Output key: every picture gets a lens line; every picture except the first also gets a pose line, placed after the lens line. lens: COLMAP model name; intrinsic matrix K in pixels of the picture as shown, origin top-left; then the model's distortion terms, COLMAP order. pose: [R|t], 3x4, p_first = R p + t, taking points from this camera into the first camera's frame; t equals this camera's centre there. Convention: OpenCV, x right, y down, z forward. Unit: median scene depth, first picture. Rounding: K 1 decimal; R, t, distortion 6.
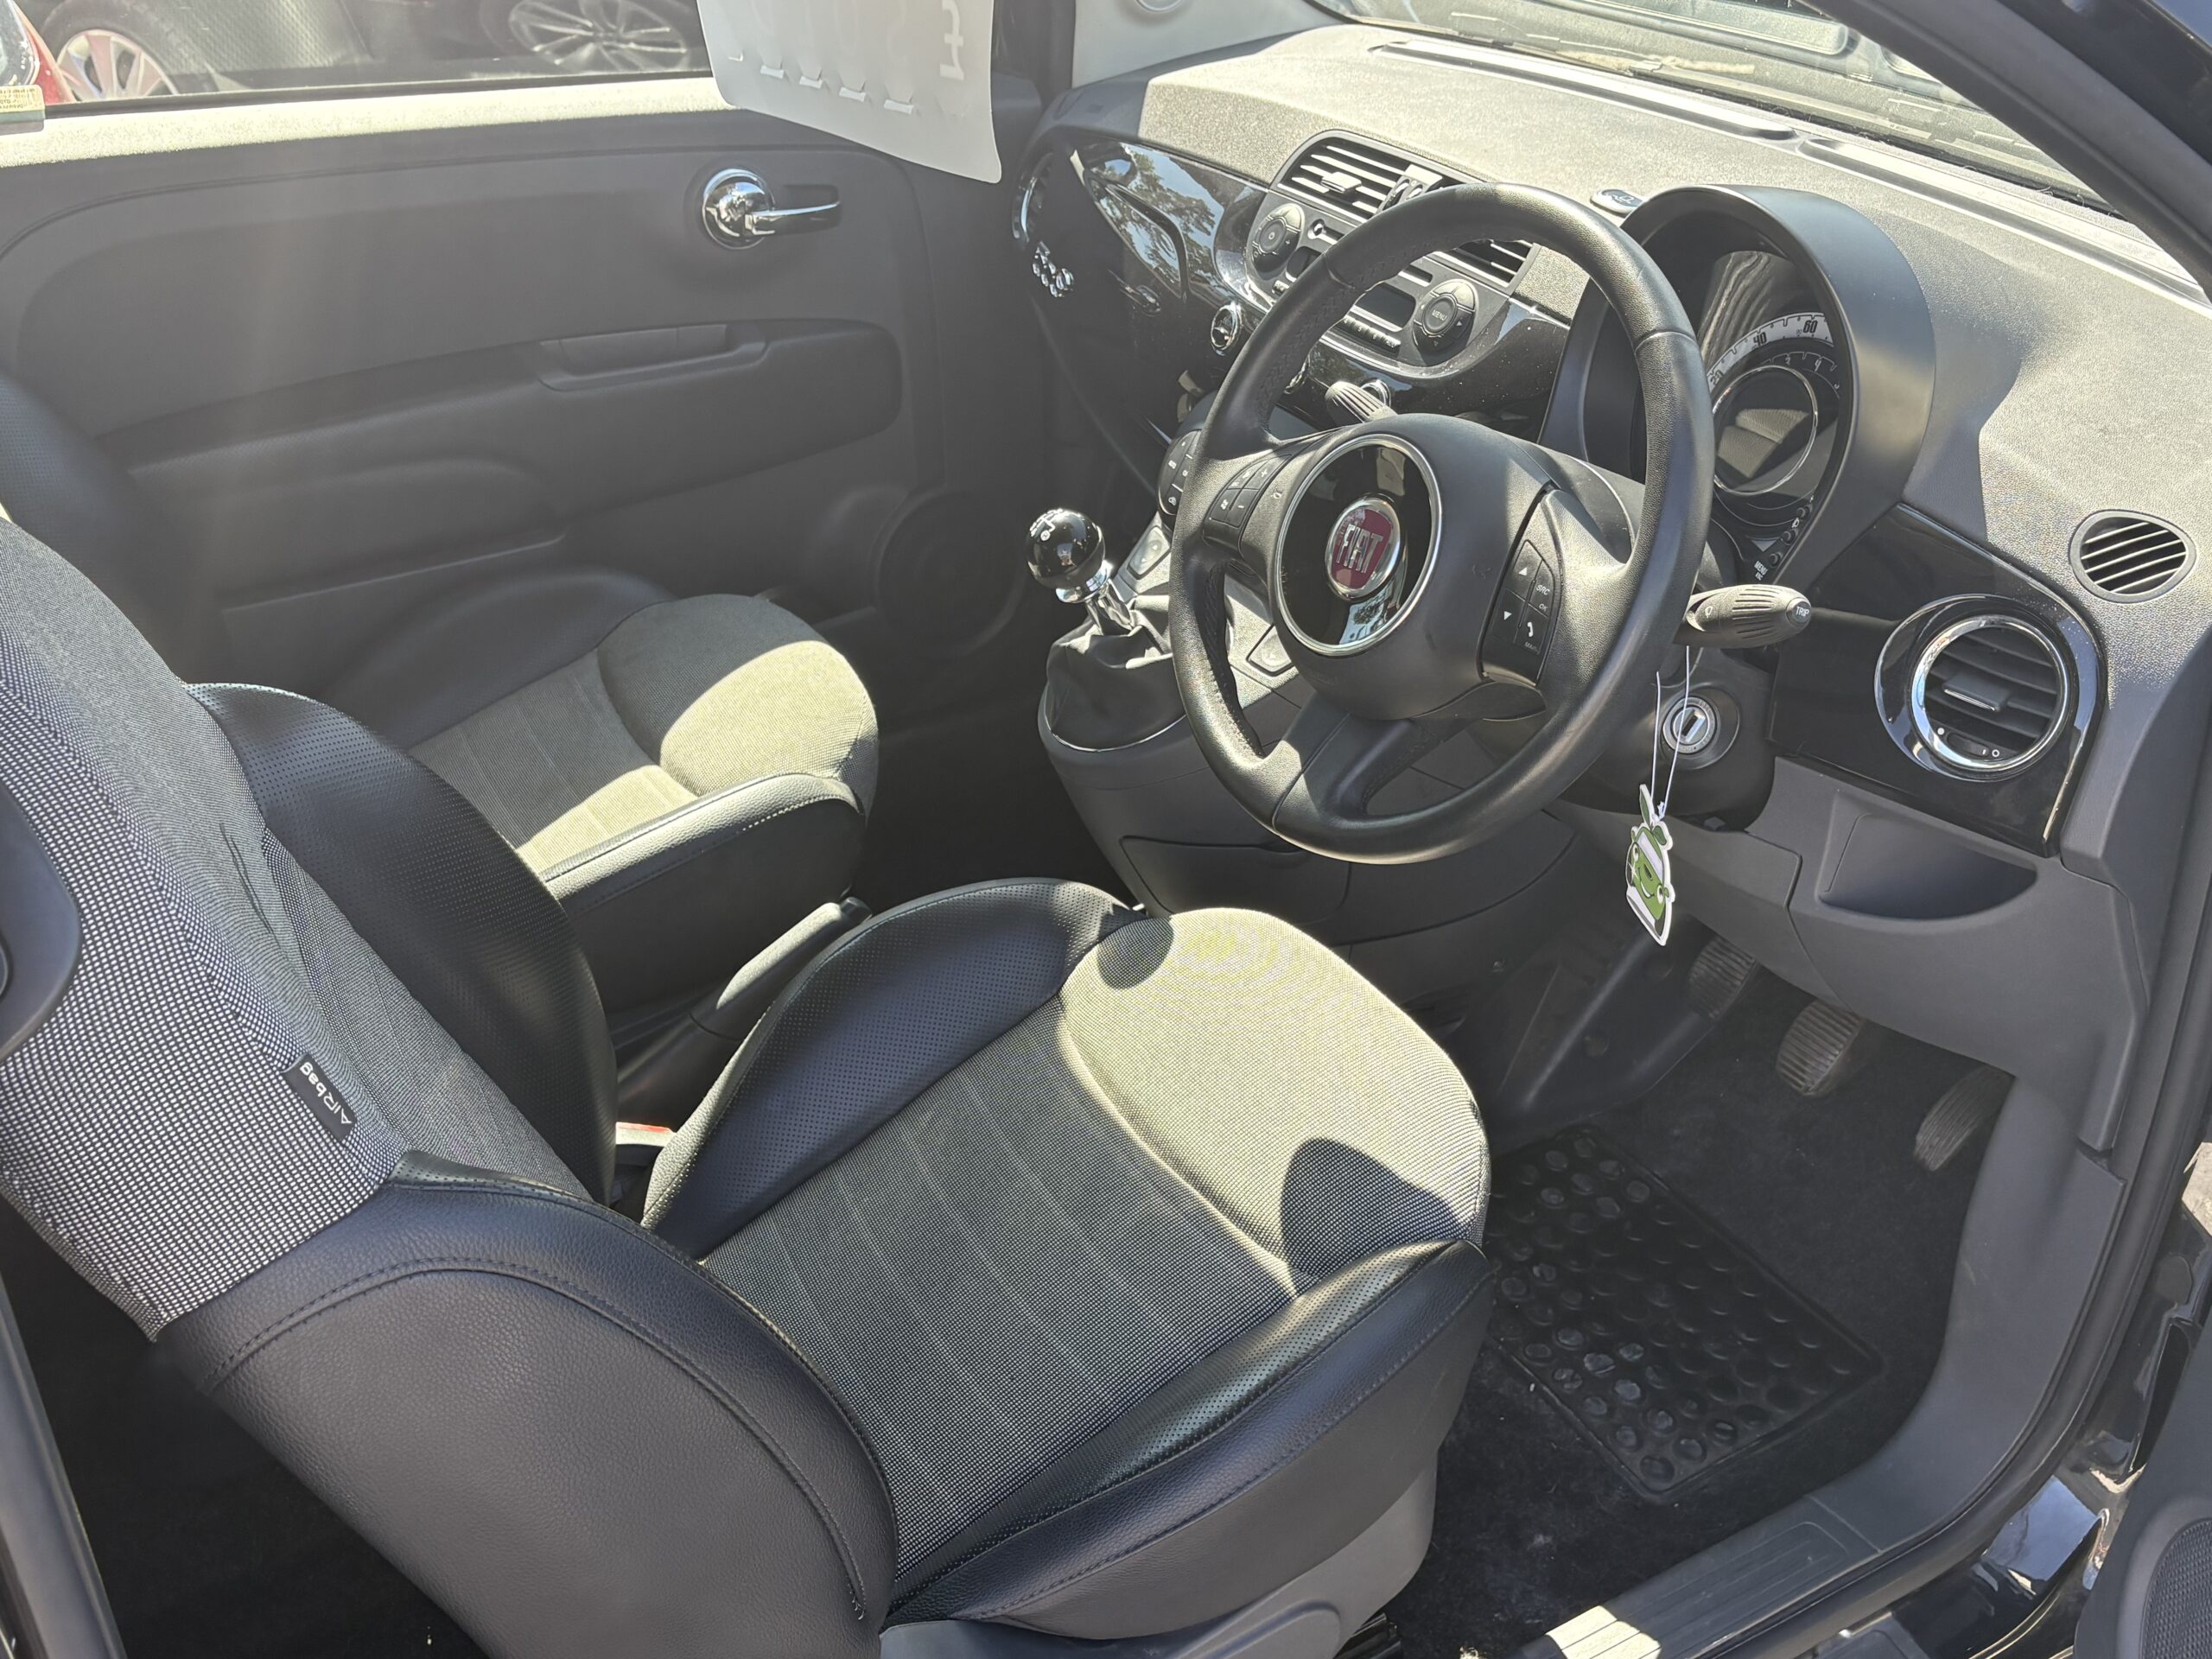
lens RADIAL K [[2280.1, 0, 1106.0], [0, 2280.1, 829.5], [0, 0, 1]] dist [0.213073, -0.651983]
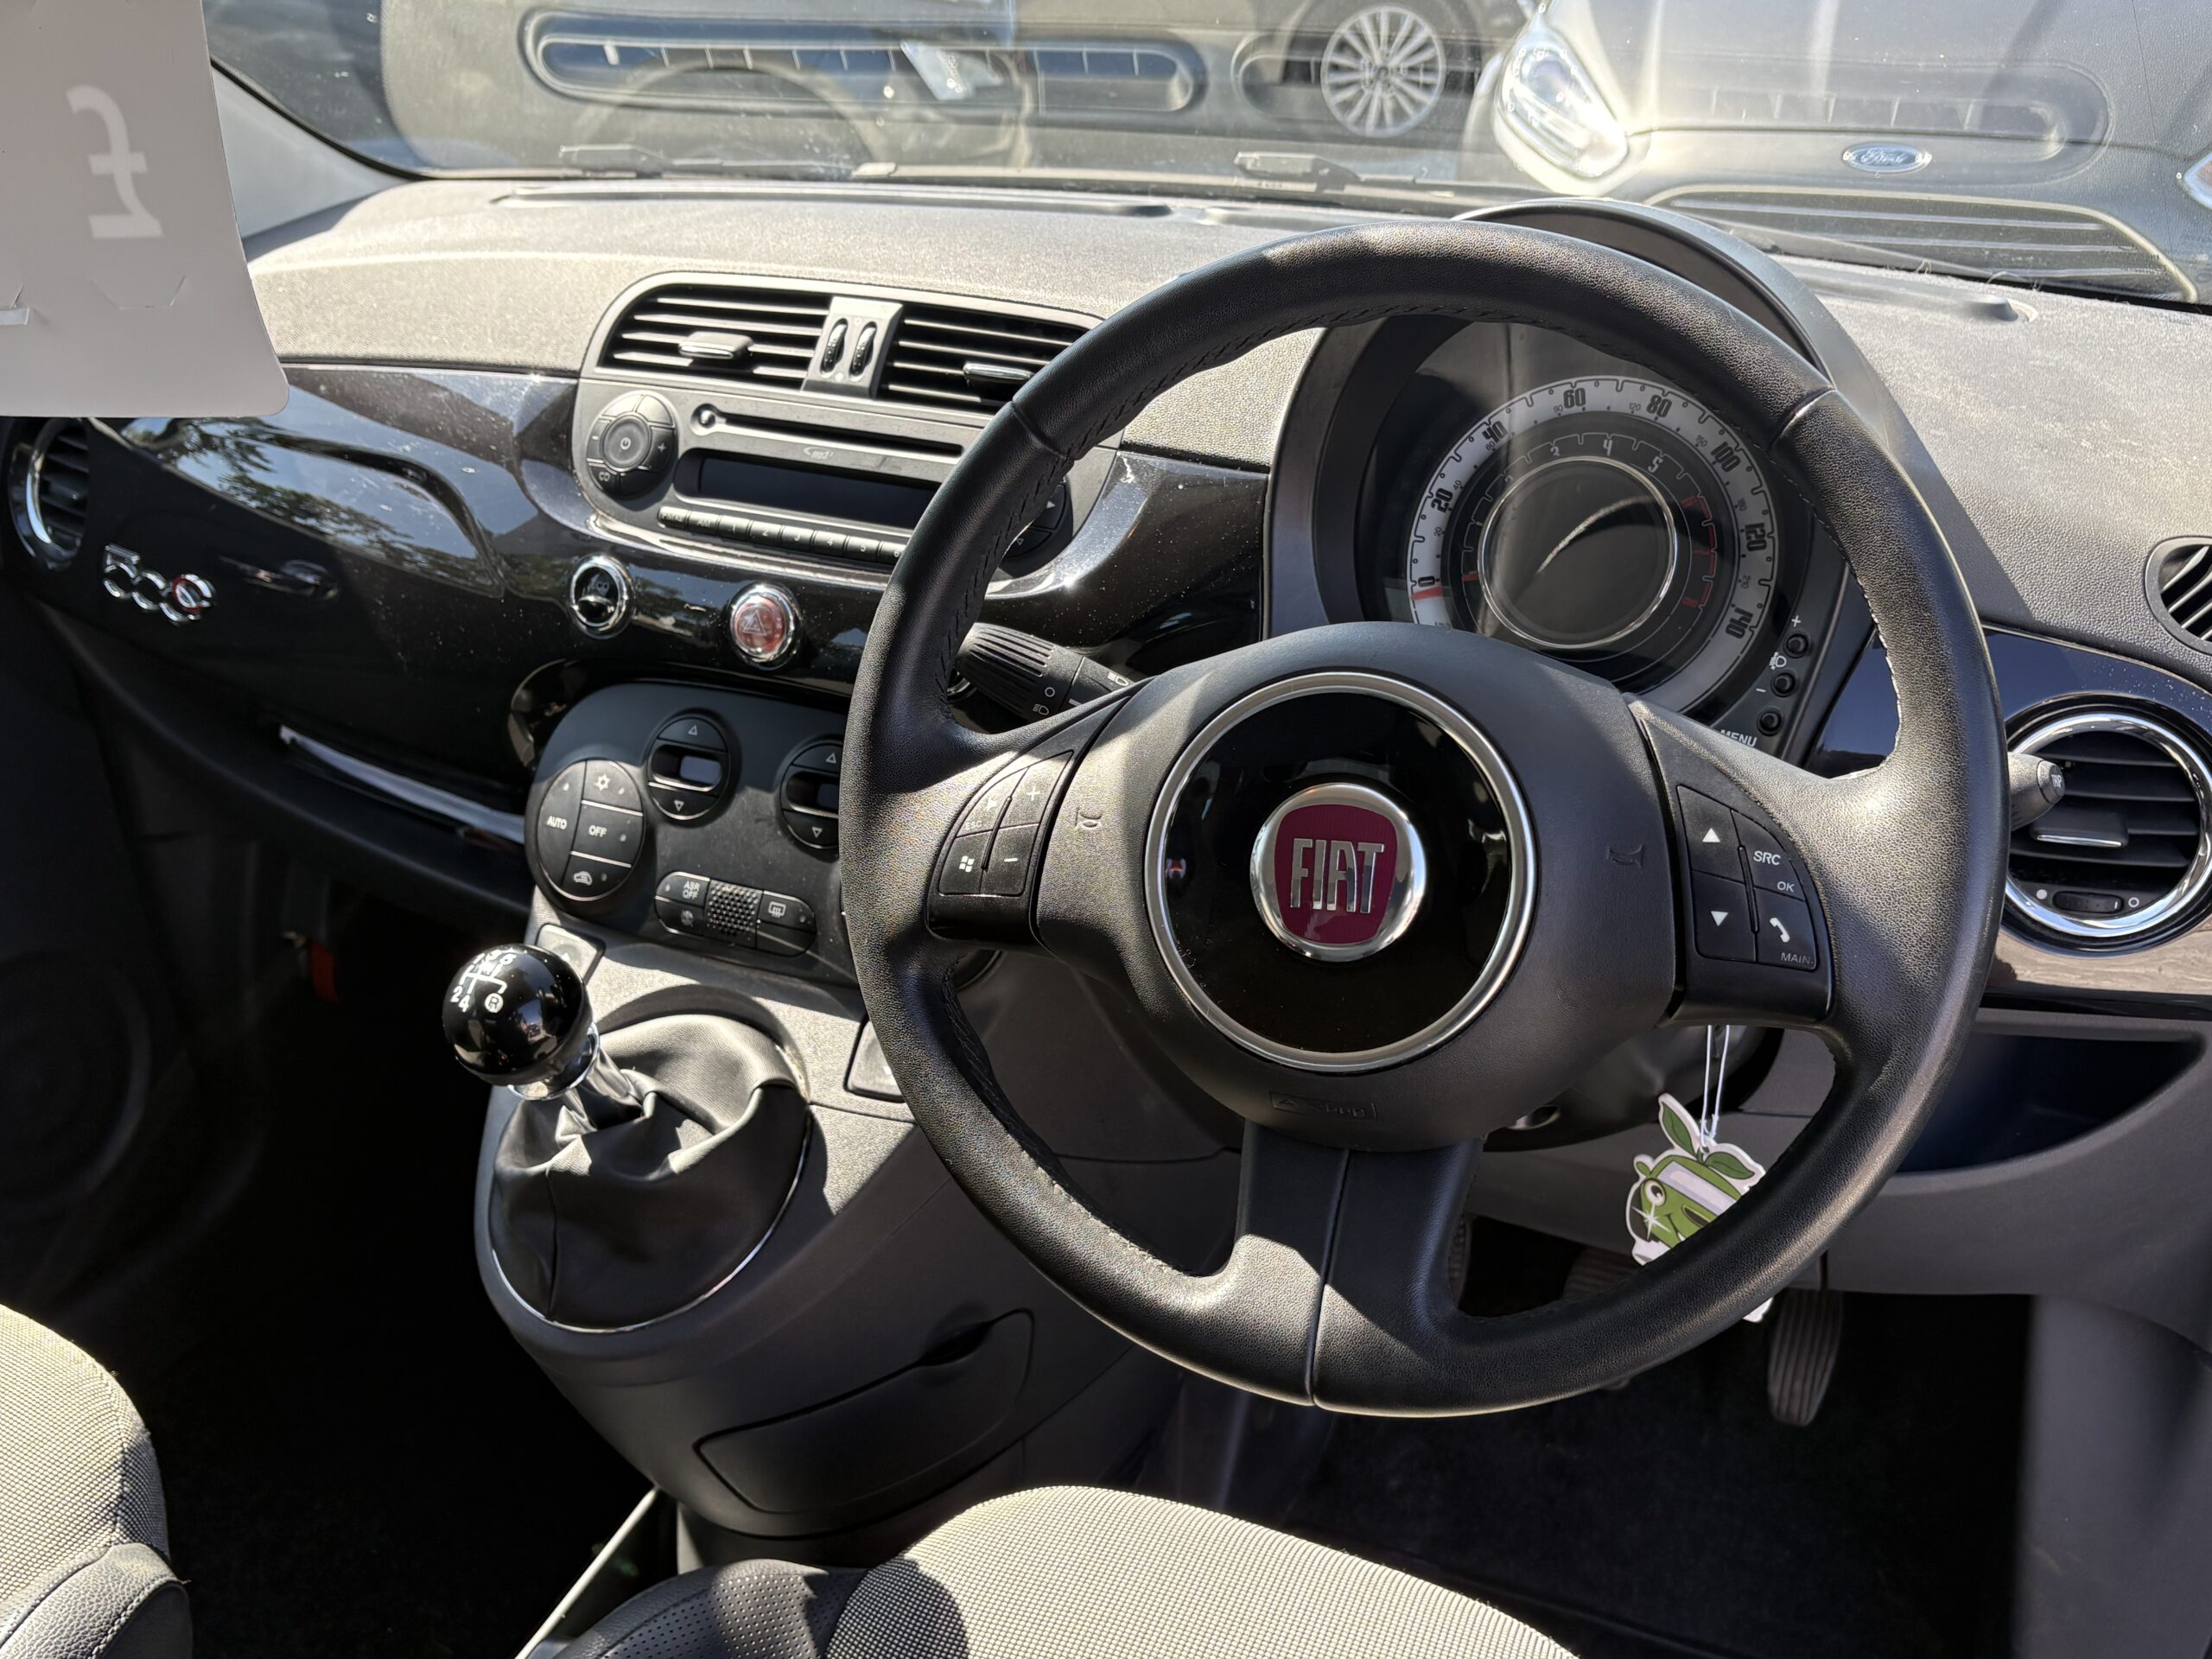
lens RADIAL K [[2172.4, 0, 1132.3], [0, 2172.4, 823.1], [0, 0, 1]] dist [0.094968, -0.127561]
pose [[0.815602, -0.268710, 0.512434, -0.162076], [0.312490, 0.949921, 0.000753, -0.122277], [-0.486974, 0.159517, 0.858726, 0.458563]]
